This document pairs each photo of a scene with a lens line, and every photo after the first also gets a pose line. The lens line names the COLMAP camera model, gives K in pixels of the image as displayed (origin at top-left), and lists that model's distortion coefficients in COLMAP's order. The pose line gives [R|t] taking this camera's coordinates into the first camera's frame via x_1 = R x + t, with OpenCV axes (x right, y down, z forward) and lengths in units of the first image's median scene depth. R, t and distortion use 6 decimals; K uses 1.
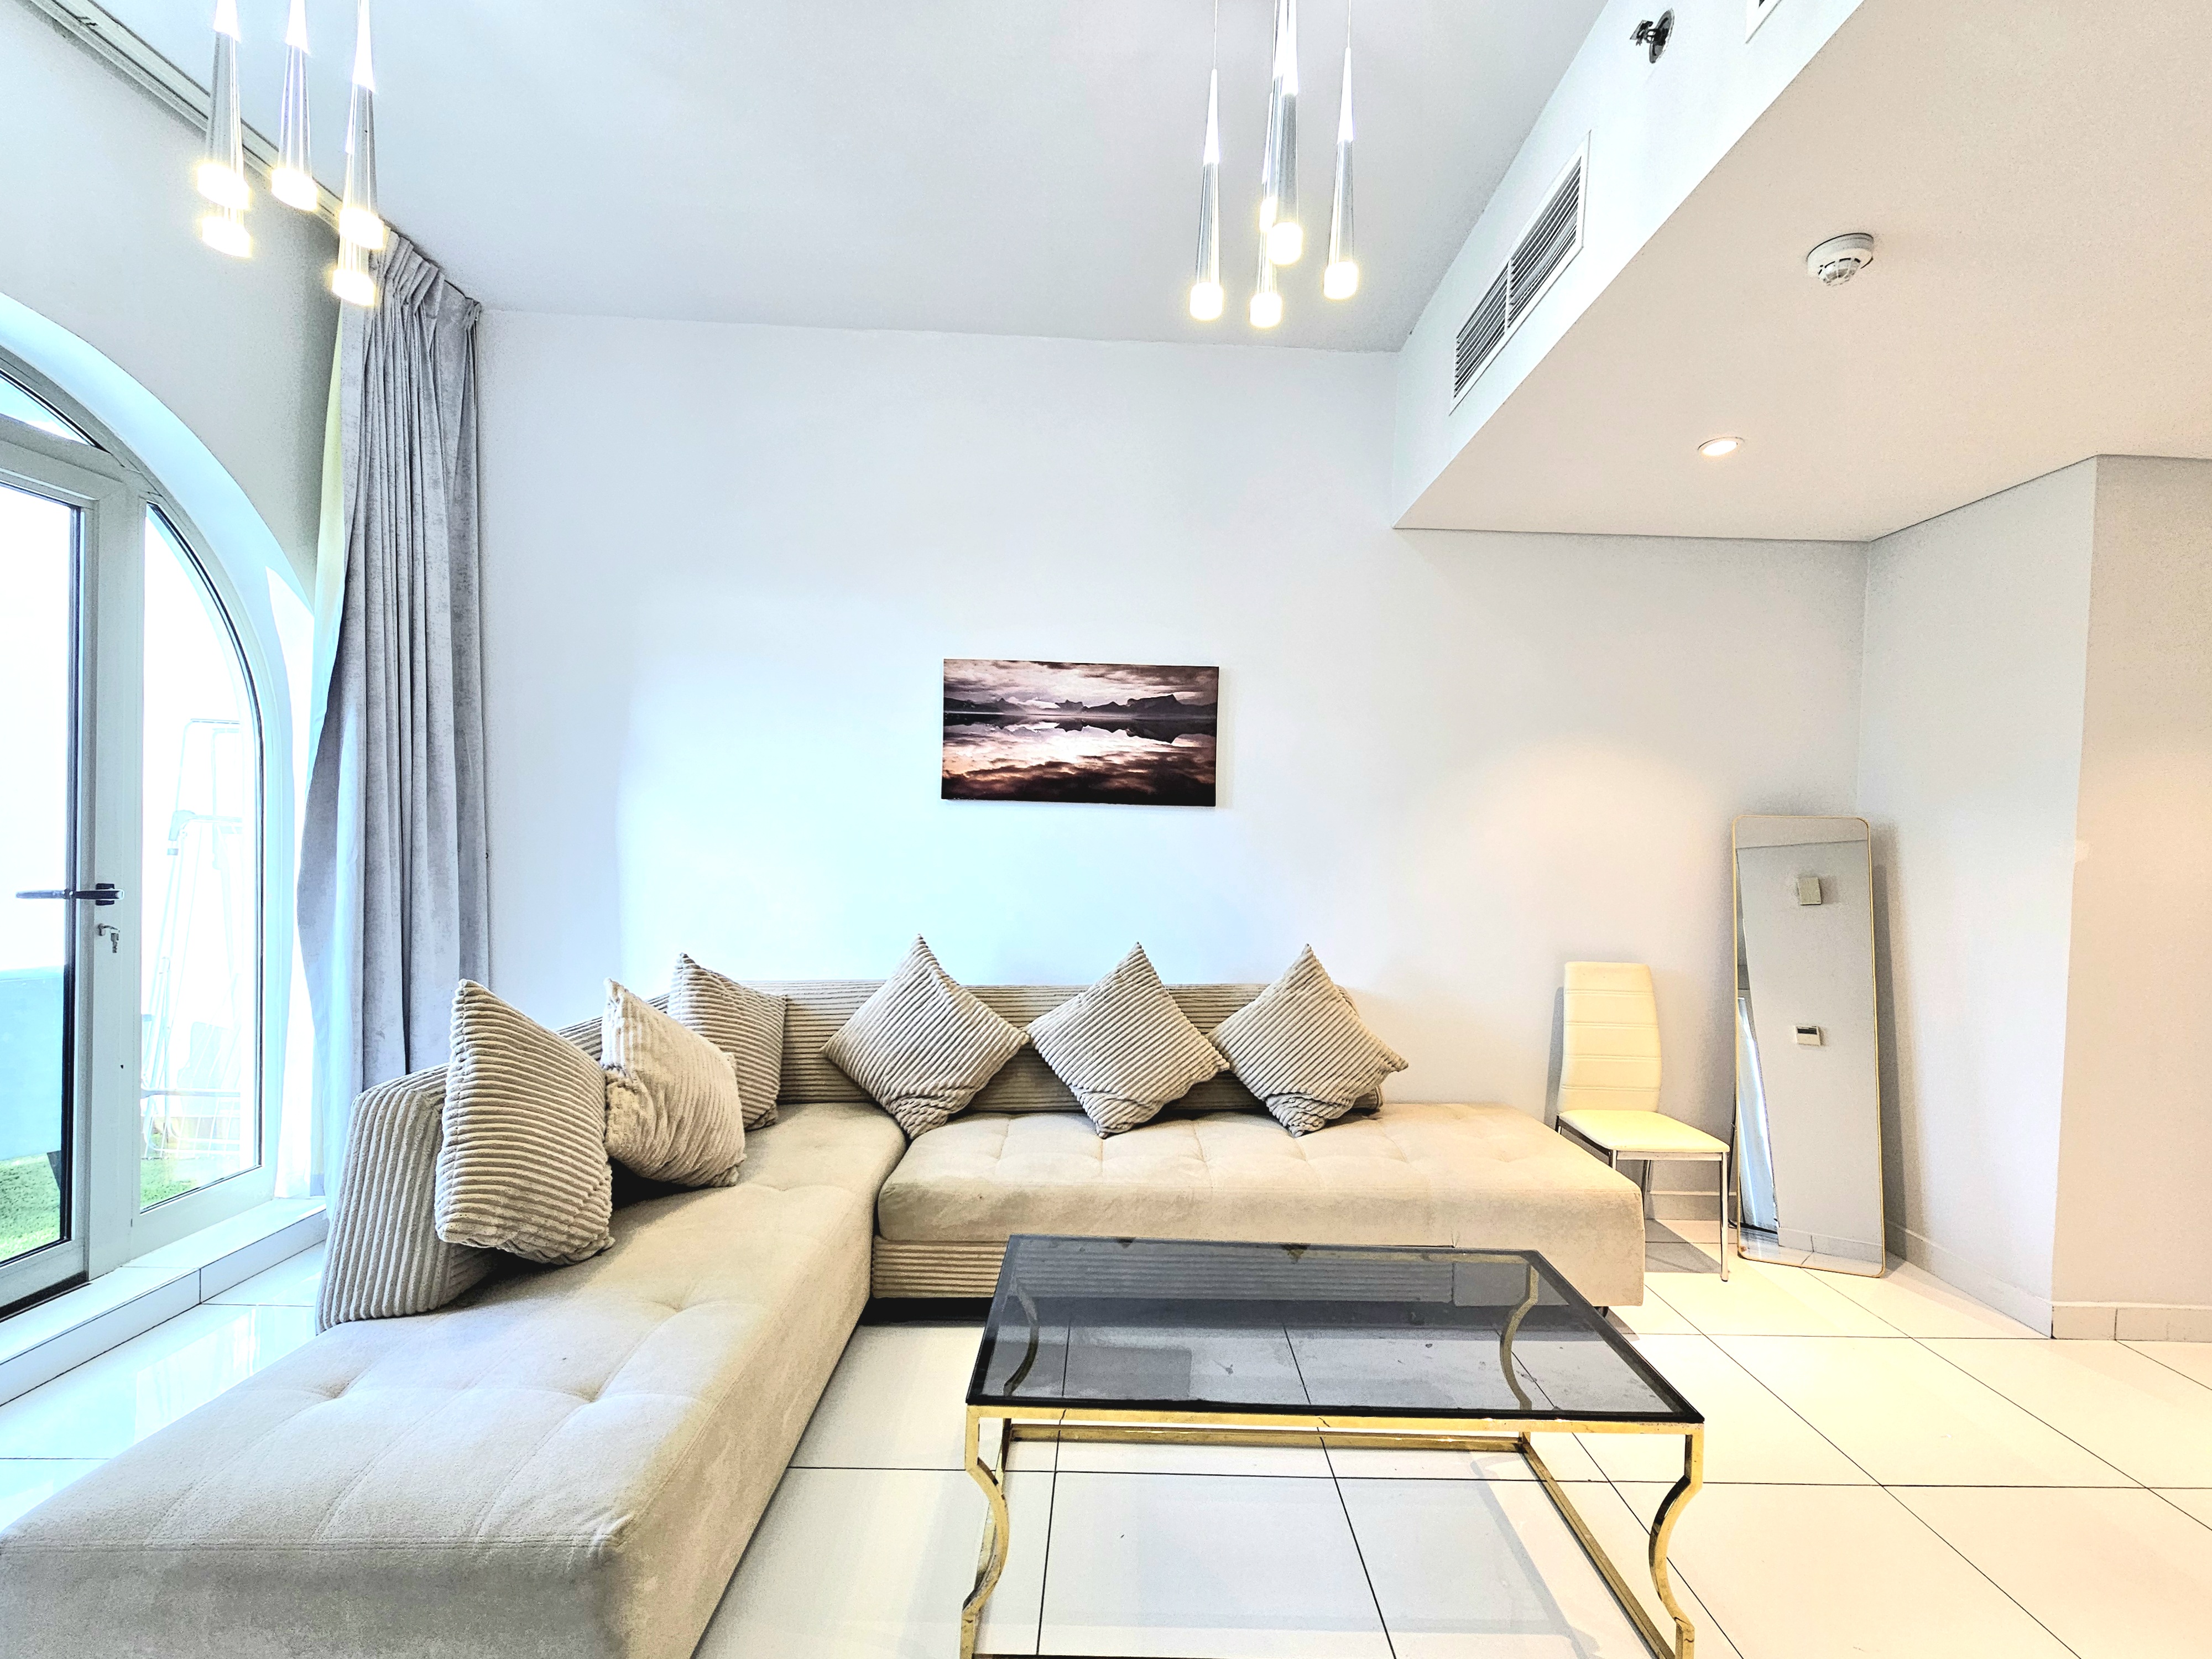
lens RADIAL K [[909.0, 0, 1095.4], [0, 909.0, 839.2], [0, 0, 1]] dist [-0.003664, -0.000493]
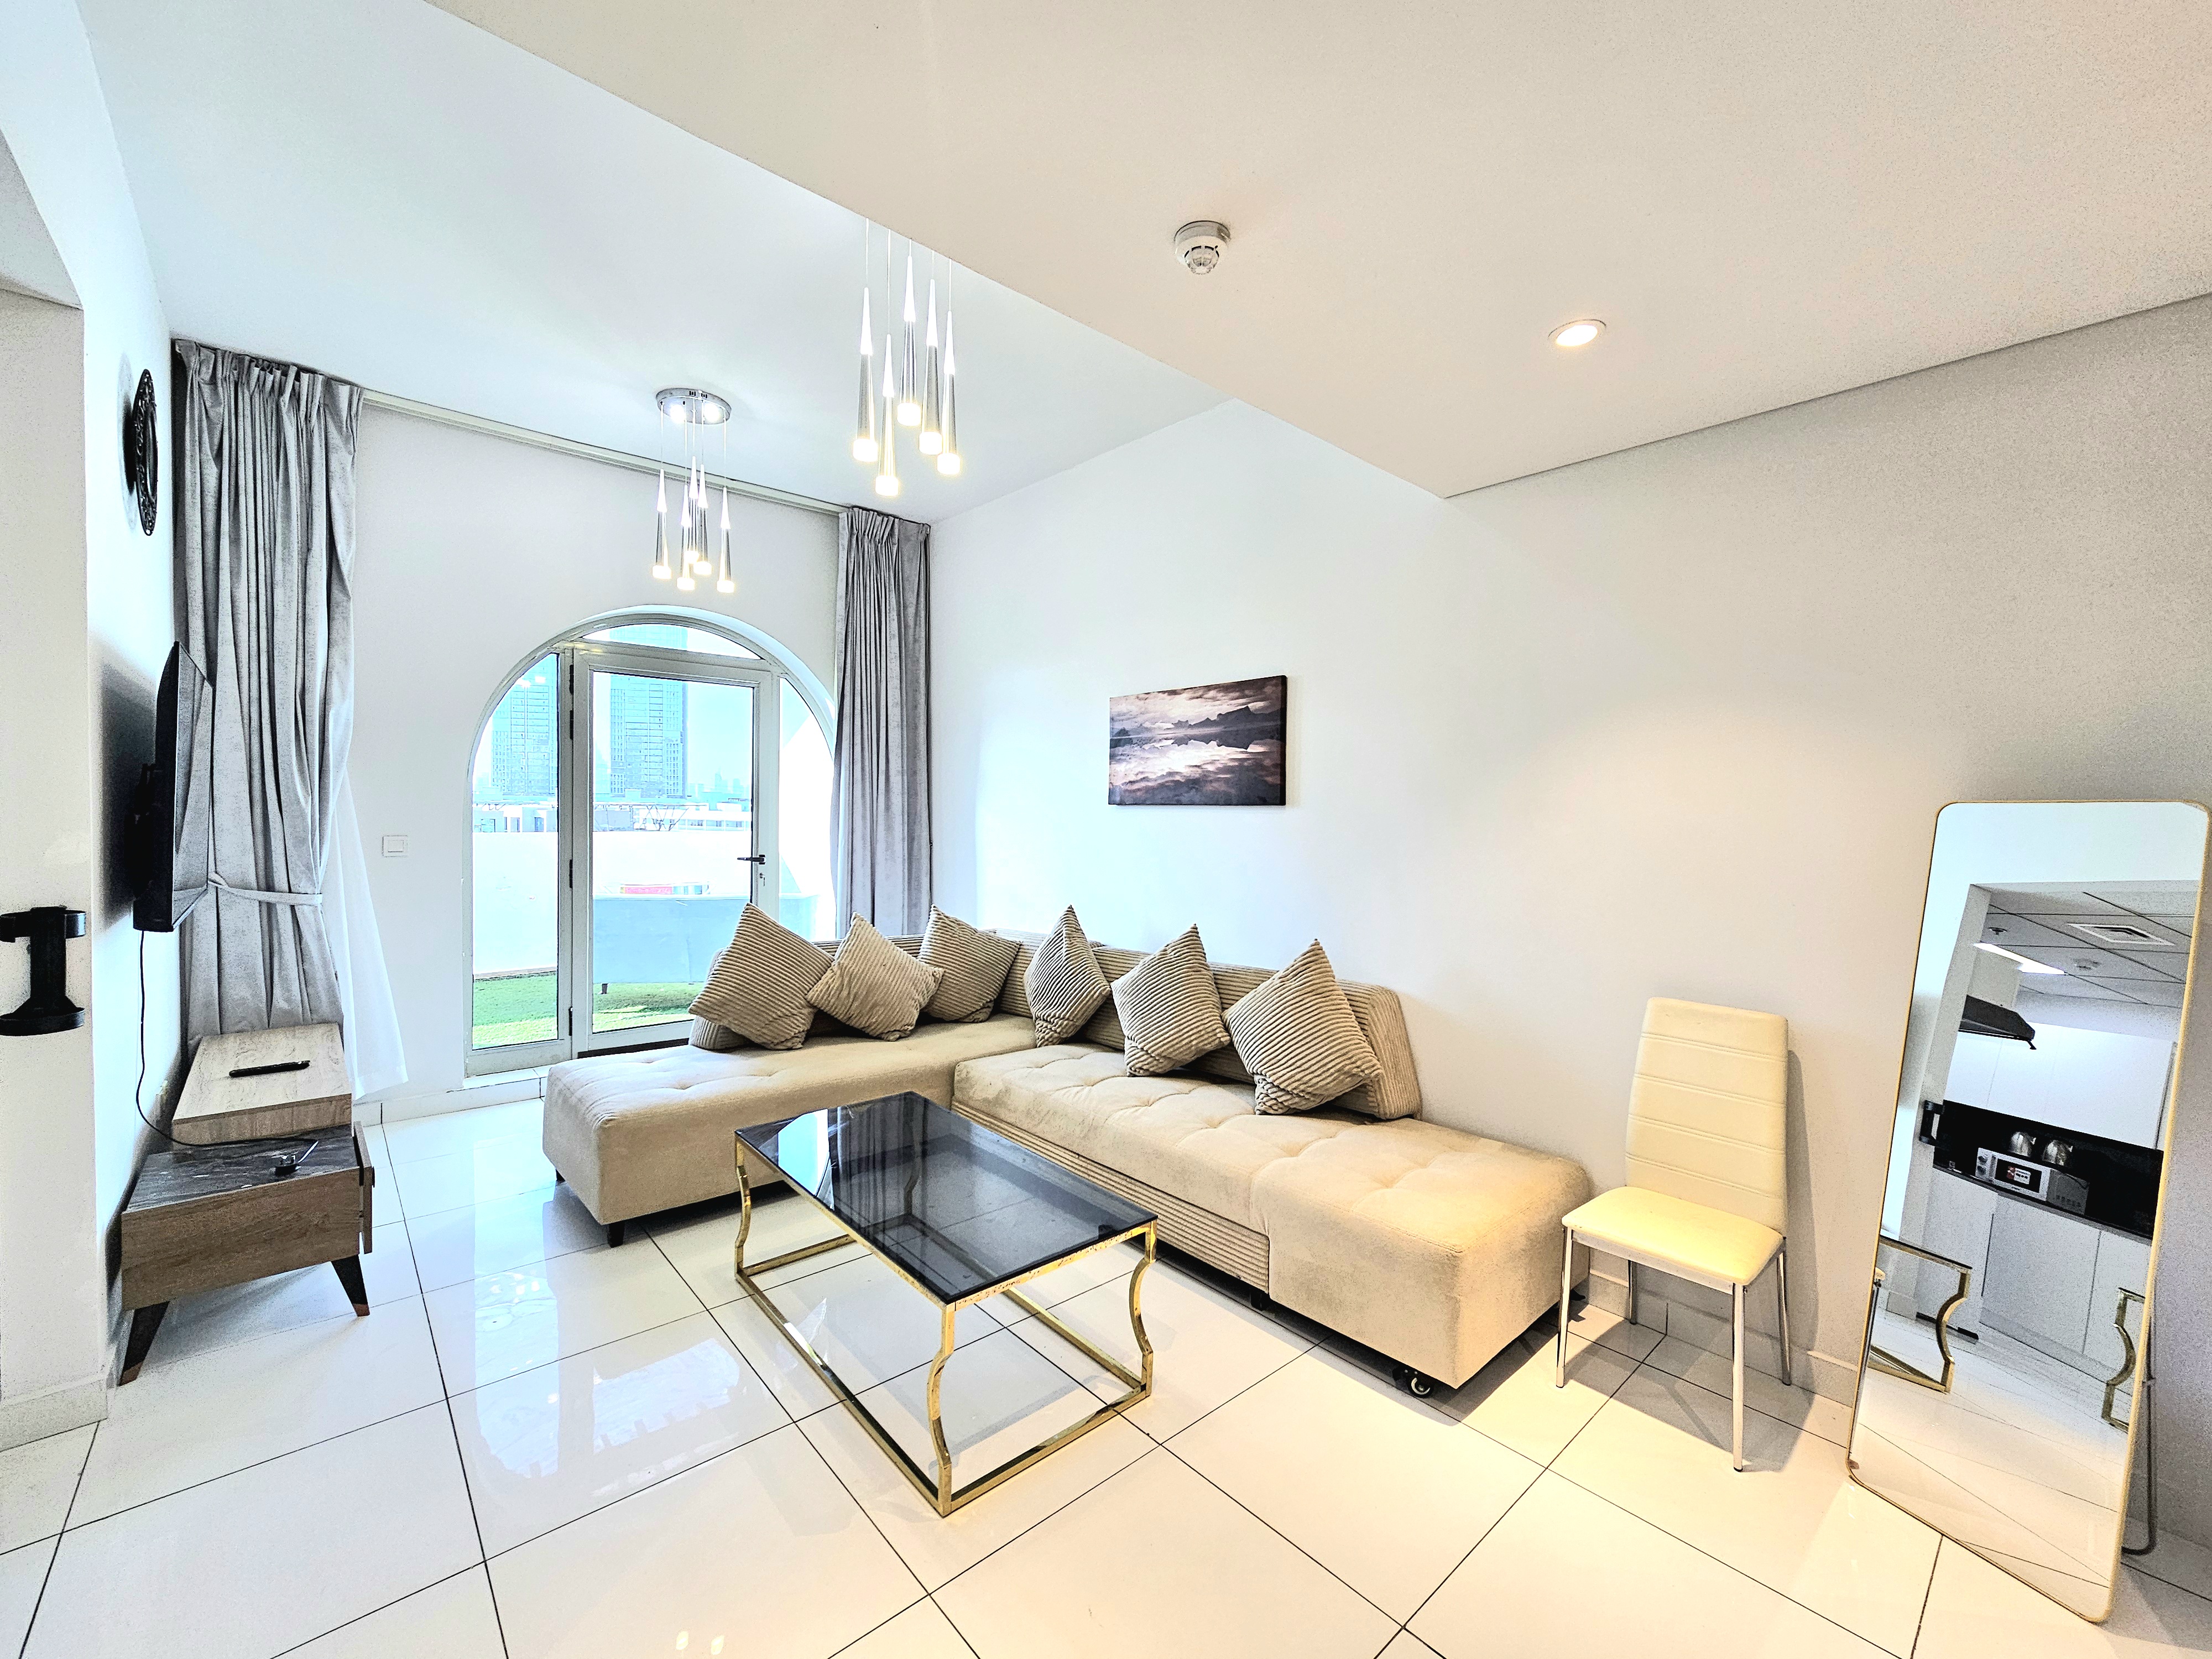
lens RADIAL K [[881.9, 0, 1107.6], [0, 881.9, 816.3], [0, 0, 1]] dist [-0.000469, -0.000074]
pose [[0.657612, -0.013844, -0.753229, 0.786987], [-0.000777, 0.999818, -0.019055, -0.003049], [0.753356, 0.013116, 0.657482, 0.160427]]
